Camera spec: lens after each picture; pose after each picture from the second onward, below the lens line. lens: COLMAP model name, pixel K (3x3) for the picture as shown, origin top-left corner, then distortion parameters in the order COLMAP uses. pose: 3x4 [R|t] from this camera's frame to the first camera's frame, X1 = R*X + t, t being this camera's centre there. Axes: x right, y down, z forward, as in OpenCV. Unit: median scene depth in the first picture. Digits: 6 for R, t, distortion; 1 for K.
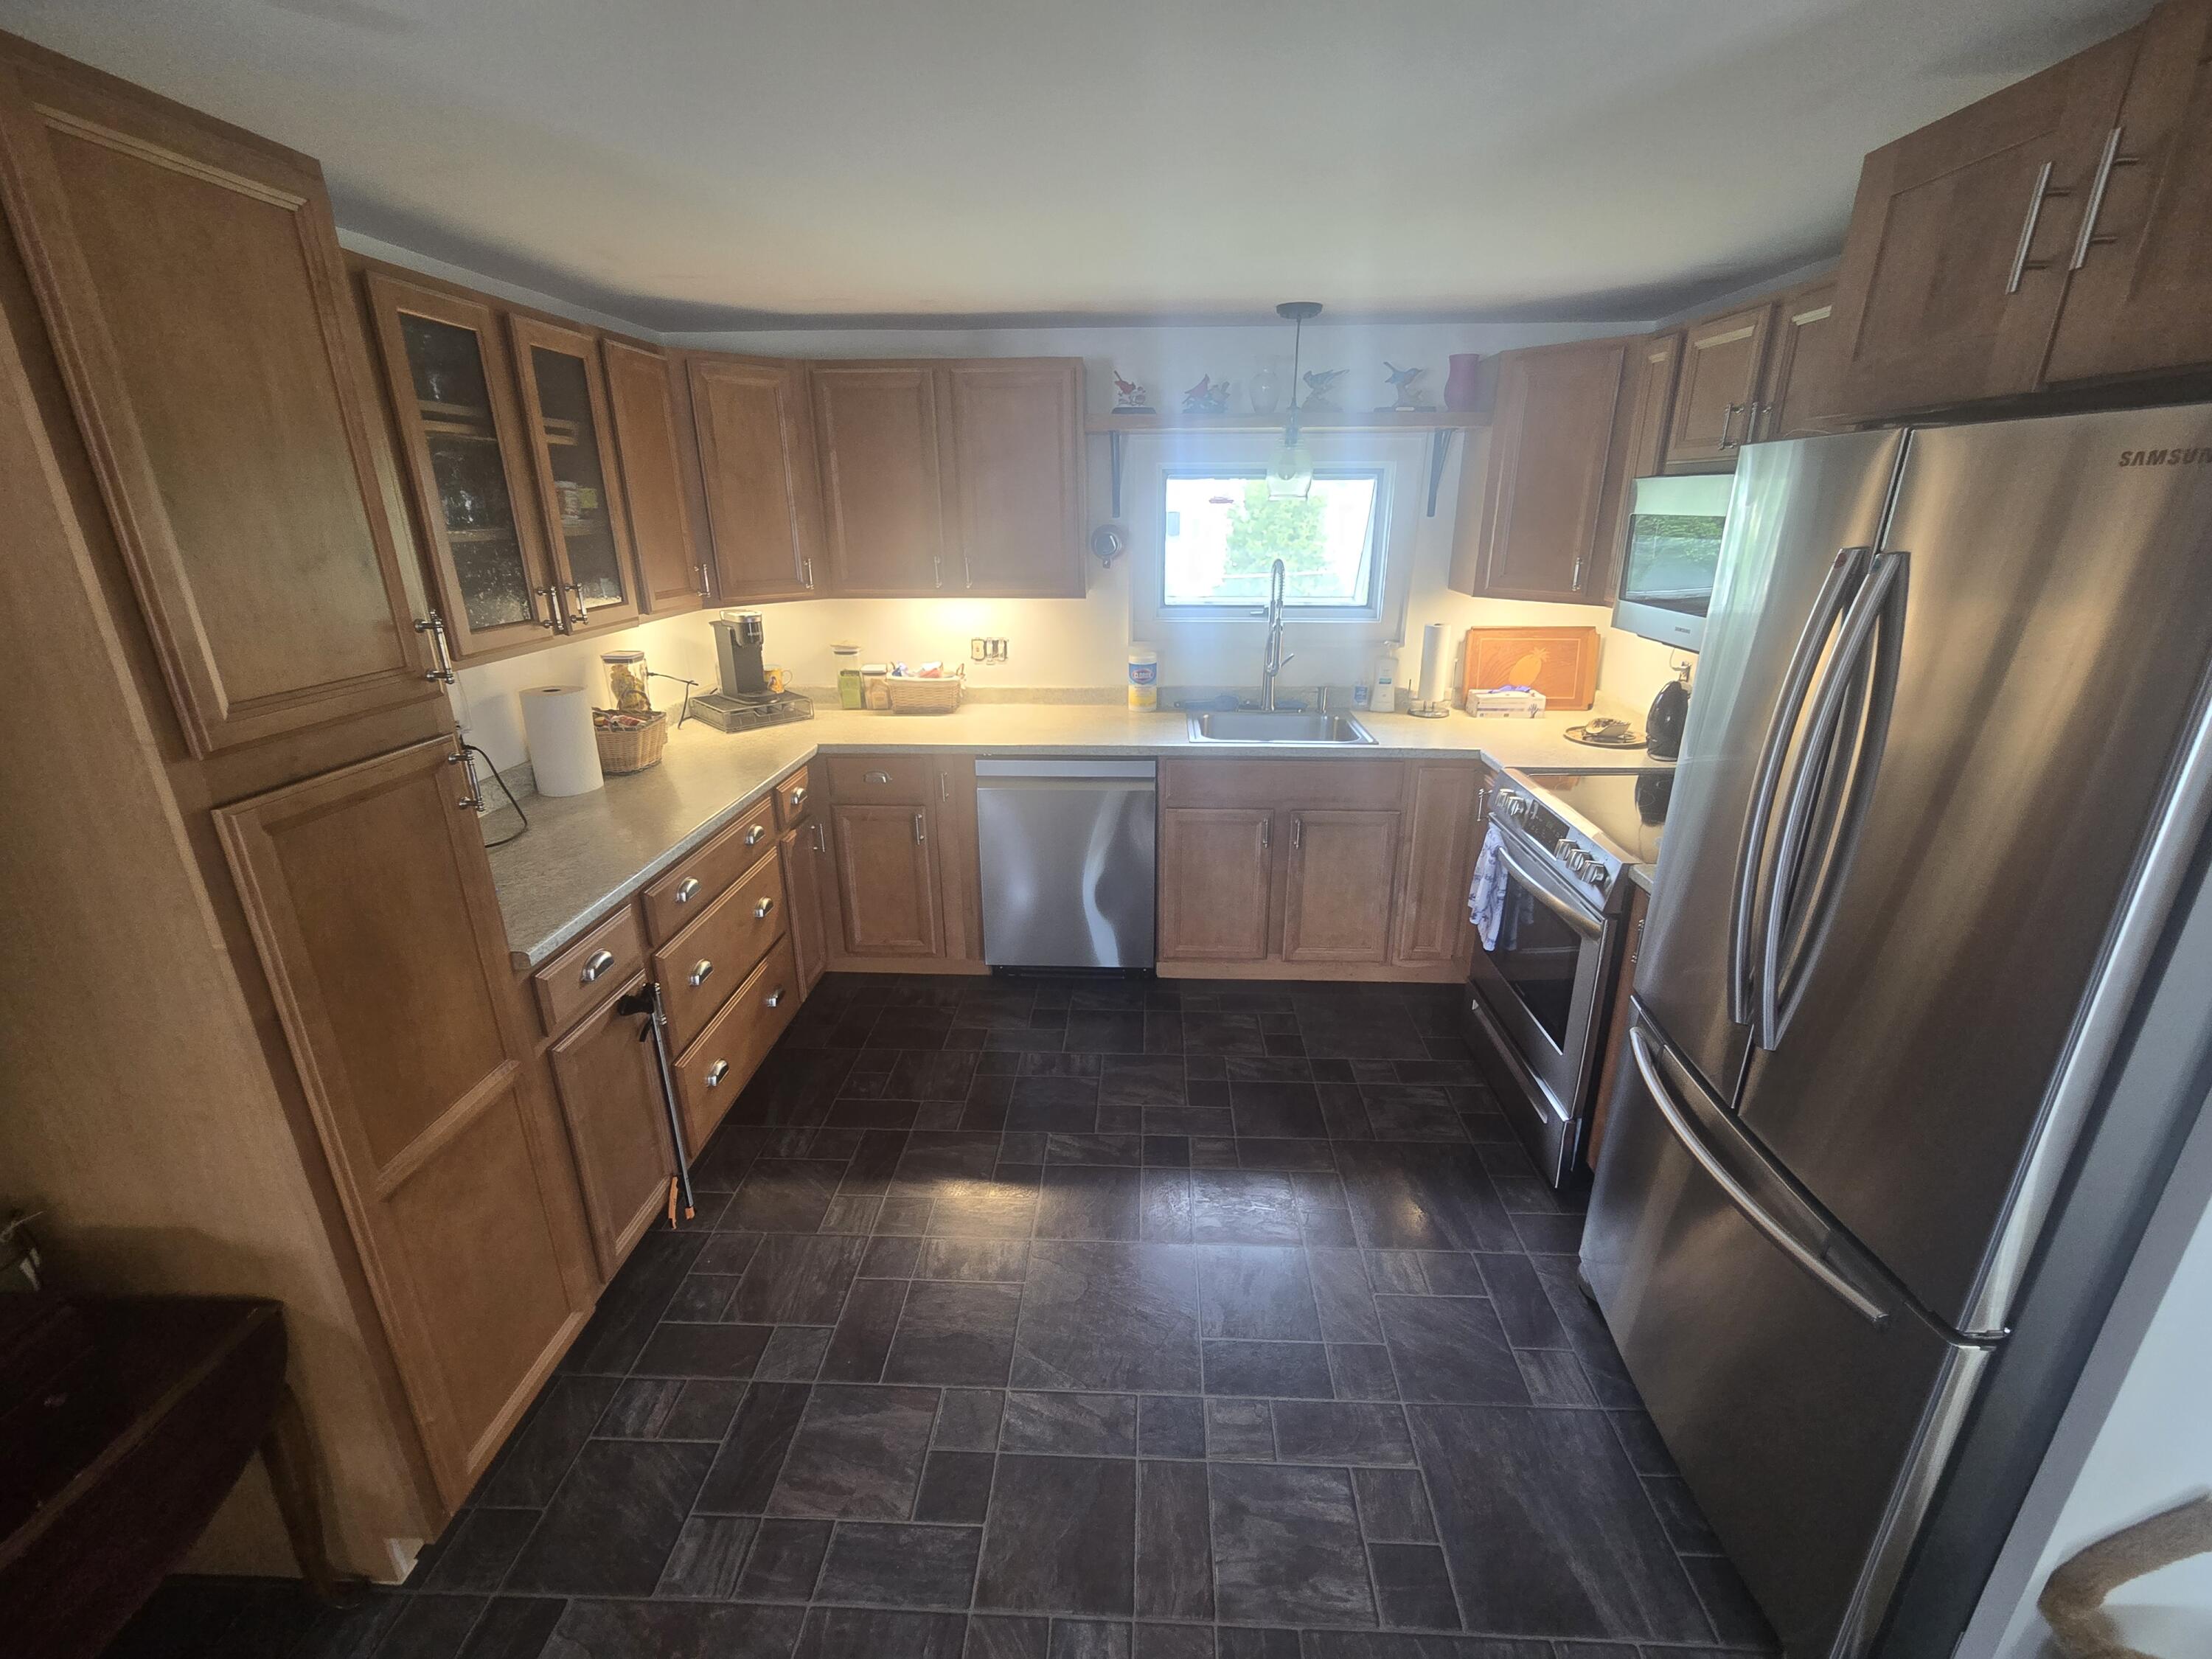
lens RADIAL K [[914.9, 0, 1127.3], [0, 914.9, 830.4], [0, 0, 1]] dist [-0.002061, -0.001252]
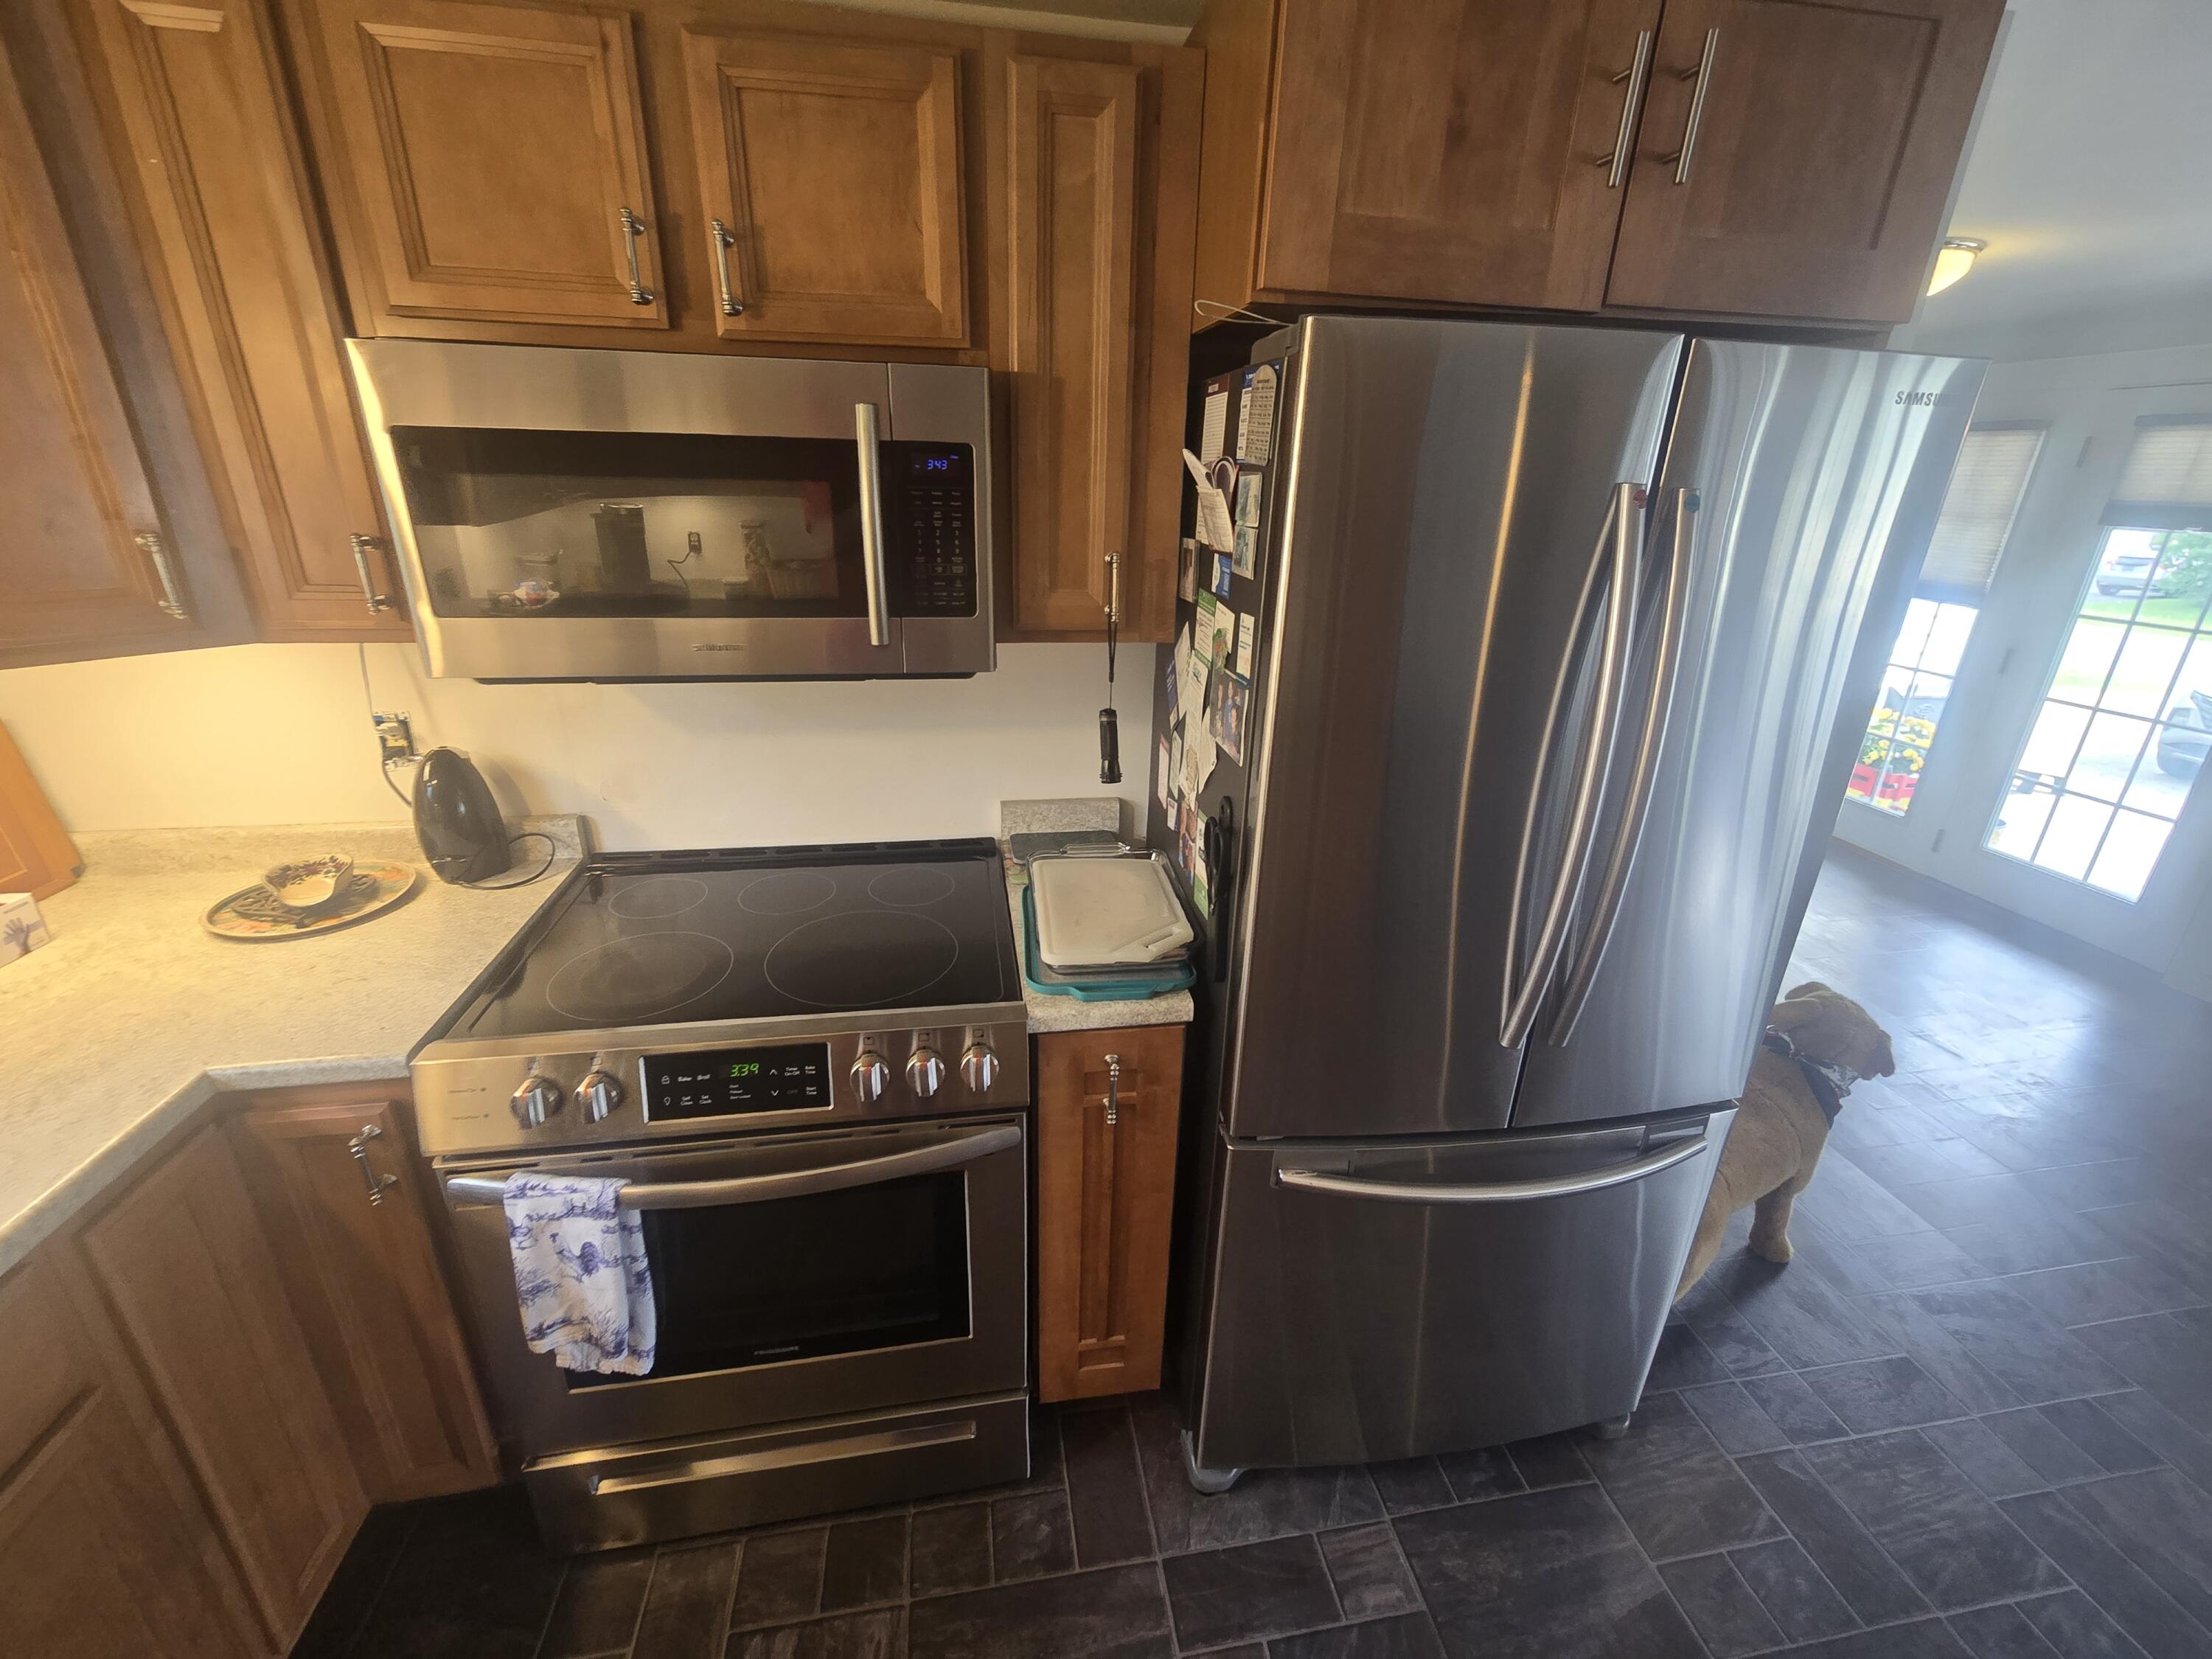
lens RADIAL K [[914.9, 0, 1111.0], [0, 914.9, 826.8], [0, 0, 1]] dist [-0.002061, -0.001252]
pose [[-0.197233, -0.356565, 0.913214, 0.014946], [0.304720, 0.863074, 0.402801, -0.201373], [-0.931797, 0.357720, -0.061574, 0.622097]]
